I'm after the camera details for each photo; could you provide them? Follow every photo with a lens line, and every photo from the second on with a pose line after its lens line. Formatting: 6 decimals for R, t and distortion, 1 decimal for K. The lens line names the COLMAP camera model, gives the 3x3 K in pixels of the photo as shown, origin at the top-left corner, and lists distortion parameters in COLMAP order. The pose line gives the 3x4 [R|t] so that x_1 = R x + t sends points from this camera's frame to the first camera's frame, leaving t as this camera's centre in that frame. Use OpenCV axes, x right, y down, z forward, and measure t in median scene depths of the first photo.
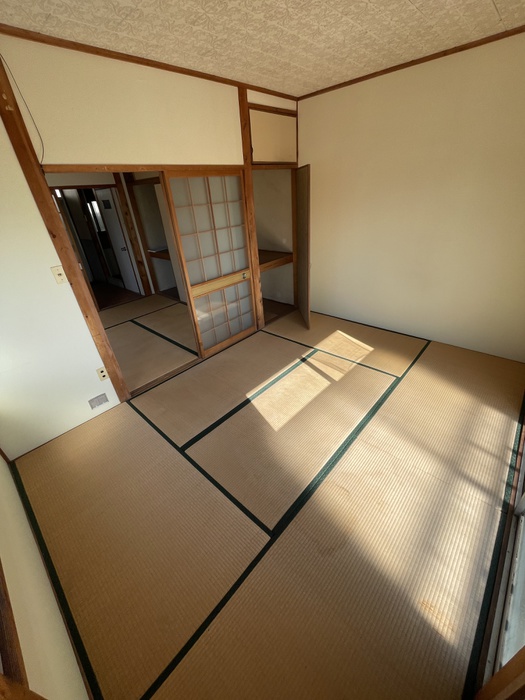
lens RADIAL K [[283.0, 0, 262.7], [0, 283.0, 347.3], [0, 0, 1]] dist [-0.001799, 0.000299]
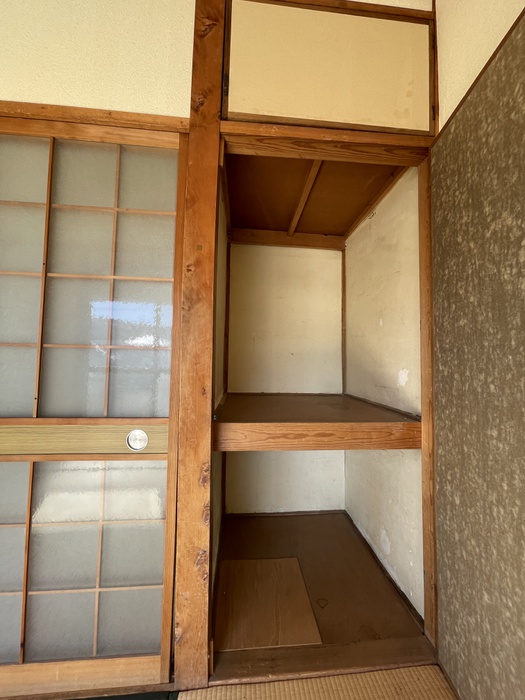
lens RADIAL K [[283.0, 0, 264.6], [0, 283.0, 347.9], [0, 0, 1]] dist [-0.001799, 0.000299]
pose [[0.741187, 0.051860, -0.669293, 0.175103], [-0.391442, 0.843353, -0.368142, -0.229841], [0.545358, 0.534851, 0.645382, 0.706949]]
